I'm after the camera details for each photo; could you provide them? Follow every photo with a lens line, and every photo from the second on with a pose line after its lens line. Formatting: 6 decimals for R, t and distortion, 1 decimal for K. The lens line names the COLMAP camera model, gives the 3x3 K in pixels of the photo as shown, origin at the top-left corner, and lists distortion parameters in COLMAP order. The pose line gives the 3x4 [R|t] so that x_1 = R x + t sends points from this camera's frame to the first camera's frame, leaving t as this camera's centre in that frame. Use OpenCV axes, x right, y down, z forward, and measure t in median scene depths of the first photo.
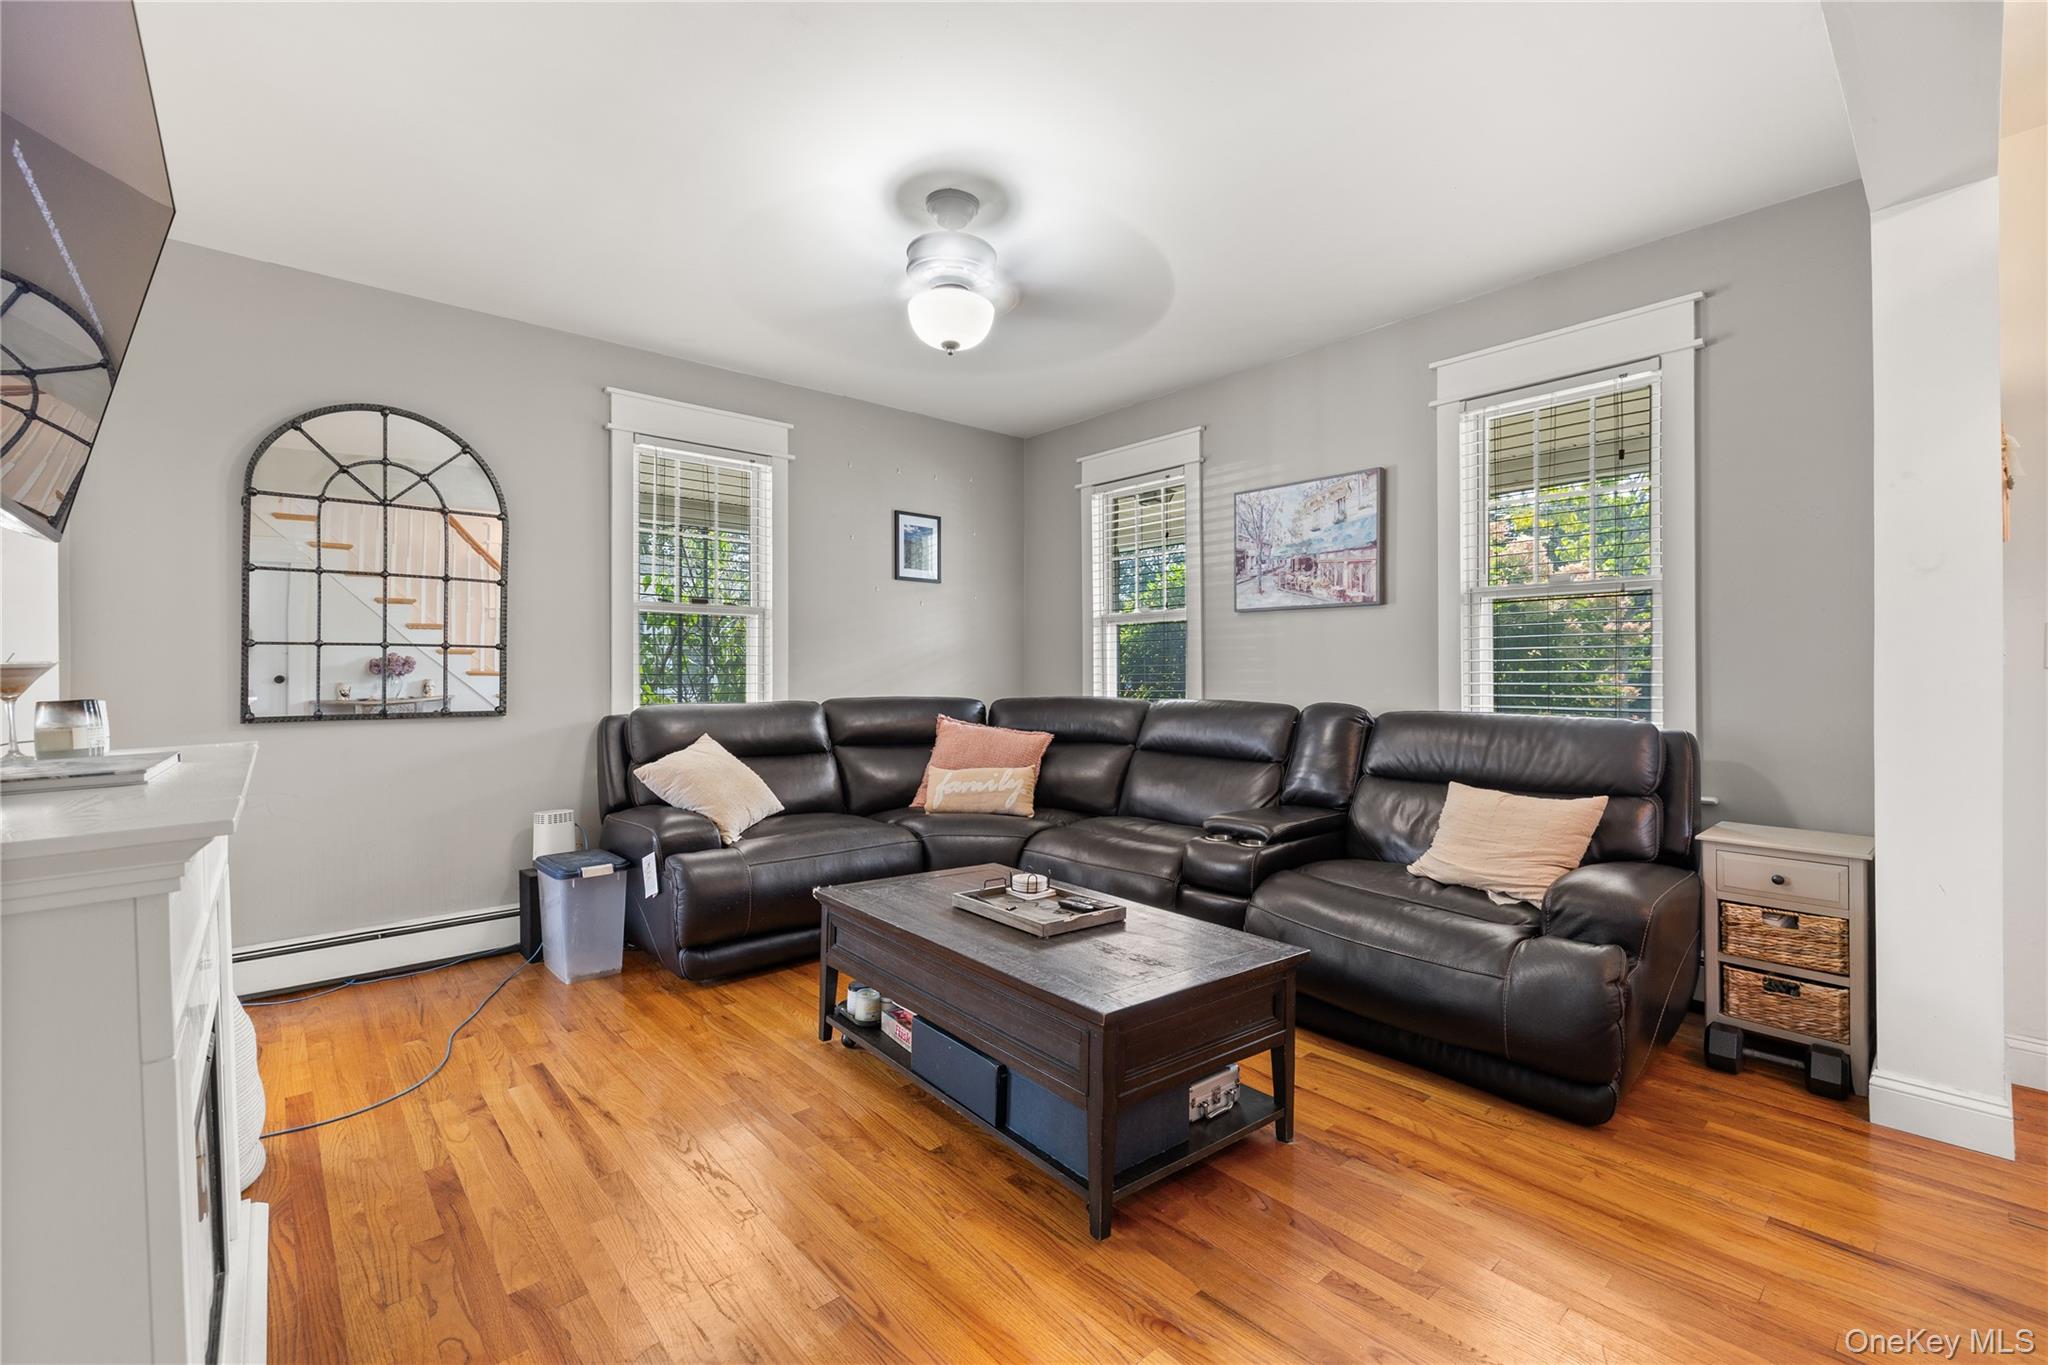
lens RADIAL K [[870.7, 0, 1010.3], [0, 870.7, 677.0], [0, 0, 1]] dist [0.003506, 0.000338]
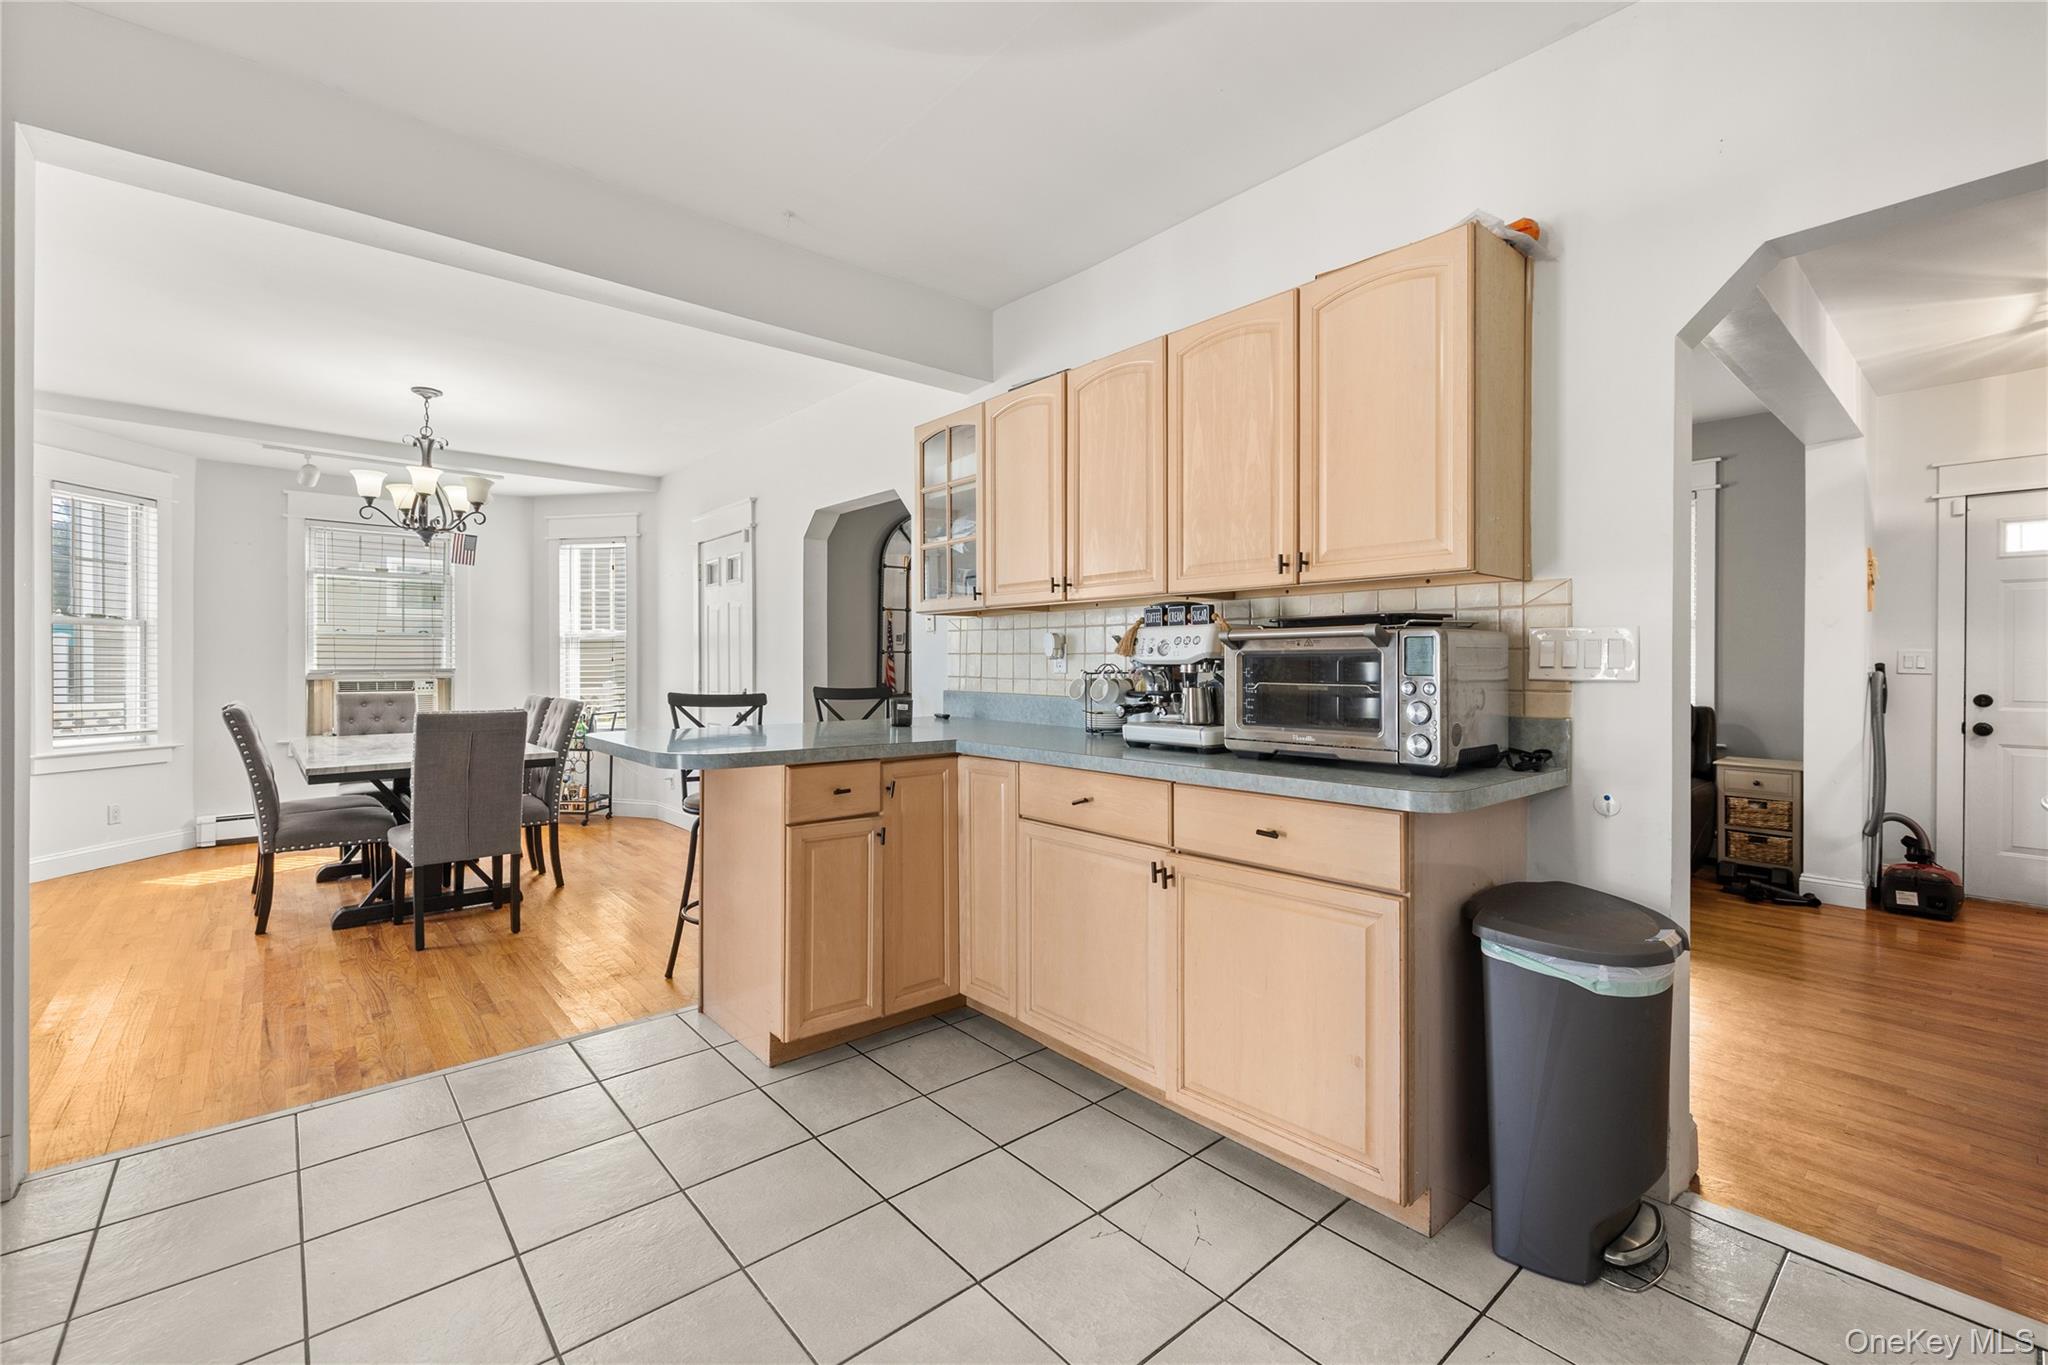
lens RADIAL K [[870.7, 0, 1004.4], [0, 870.7, 671.5], [0, 0, 1]] dist [0.003506, 0.000338]
pose [[0.999702, 0.006502, -0.023539, -0.818141], [-0.006415, 0.999972, 0.003744, -0.010604], [0.023562, -0.003592, 0.999716, -1.072582]]
